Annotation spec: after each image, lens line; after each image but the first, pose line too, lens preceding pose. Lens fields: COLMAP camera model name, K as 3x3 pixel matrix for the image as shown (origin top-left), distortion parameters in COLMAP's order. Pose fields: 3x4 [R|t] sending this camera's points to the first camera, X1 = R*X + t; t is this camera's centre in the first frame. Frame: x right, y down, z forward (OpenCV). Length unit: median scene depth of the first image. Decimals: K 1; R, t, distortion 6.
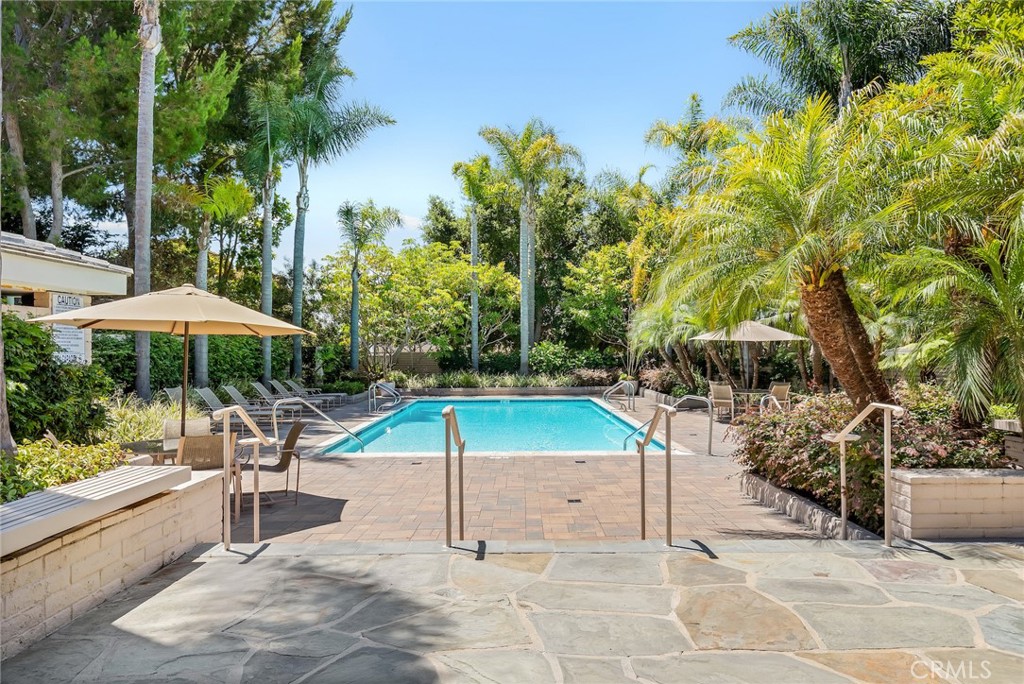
lens RADIAL K [[662.7, 0, 512.0], [0, 662.7, 342.0], [0, 0, 1]] dist [0.004093, -0.001046]
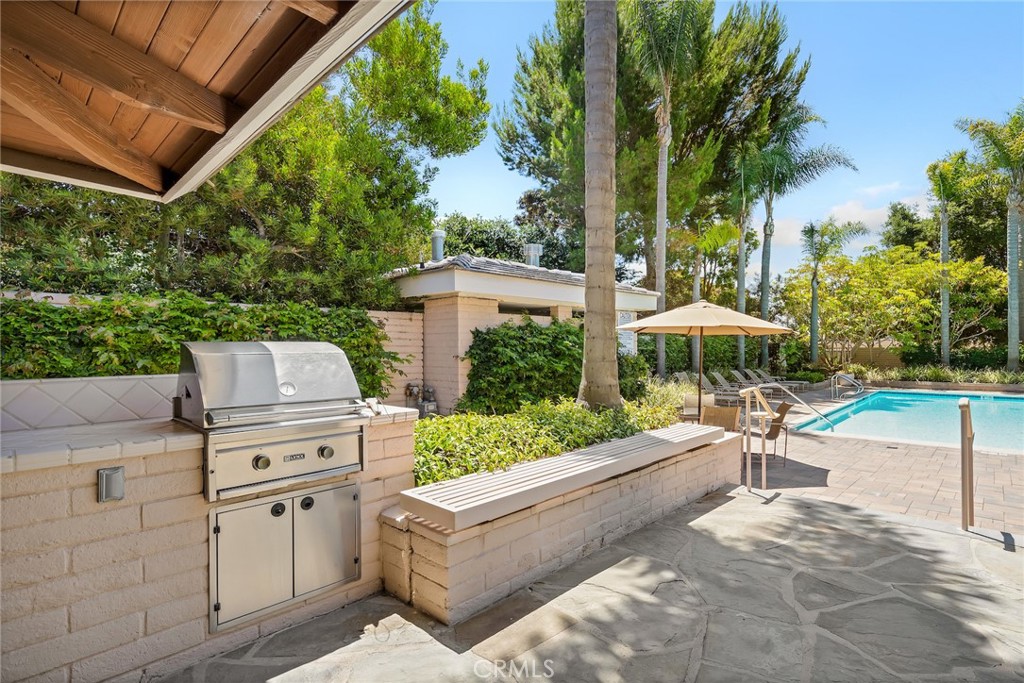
lens RADIAL K [[490.2, 0, 516.1], [0, 490.2, 346.4], [0, 0, 1]] dist [-0.002248, -0.000447]
pose [[0.720405, -0.002707, -0.693548, -0.016043], [0.011589, 0.999900, 0.008134, -0.000355], [0.693457, -0.013897, 0.720364, -0.014393]]
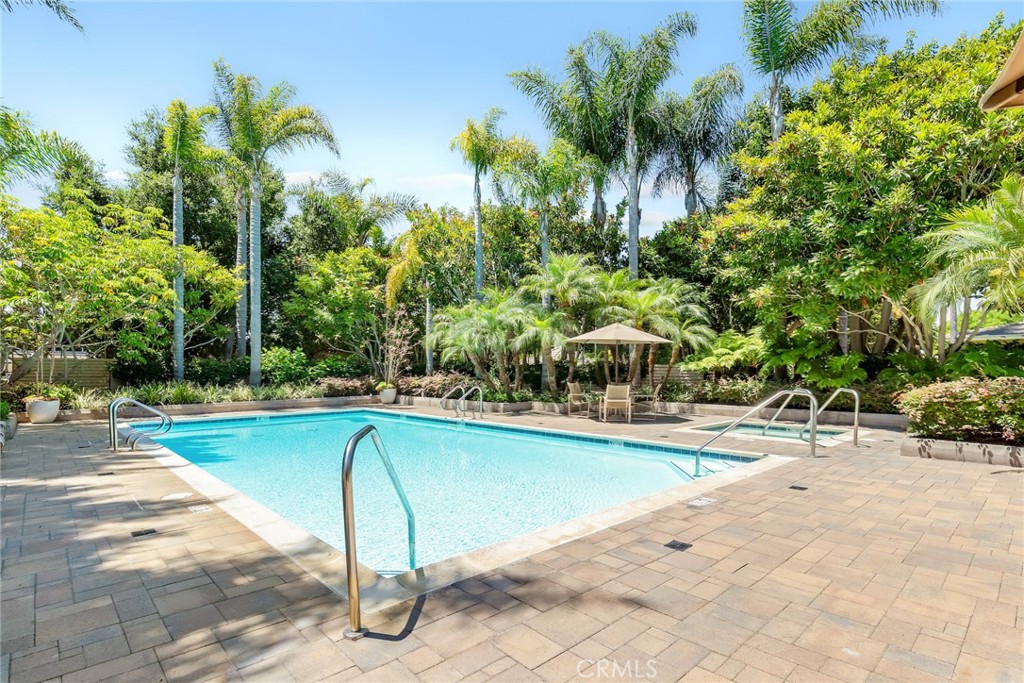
lens RADIAL K [[505.3, 0, 512.4], [0, 505.3, 370.9], [0, 0, 1]] dist [0.000272, 0.000049]
pose [[0.727489, -0.000590, 0.686119, -0.306119], [-0.012277, 0.999828, 0.013876, 0.029863], [-0.686009, -0.018518, 0.727357, 0.520047]]
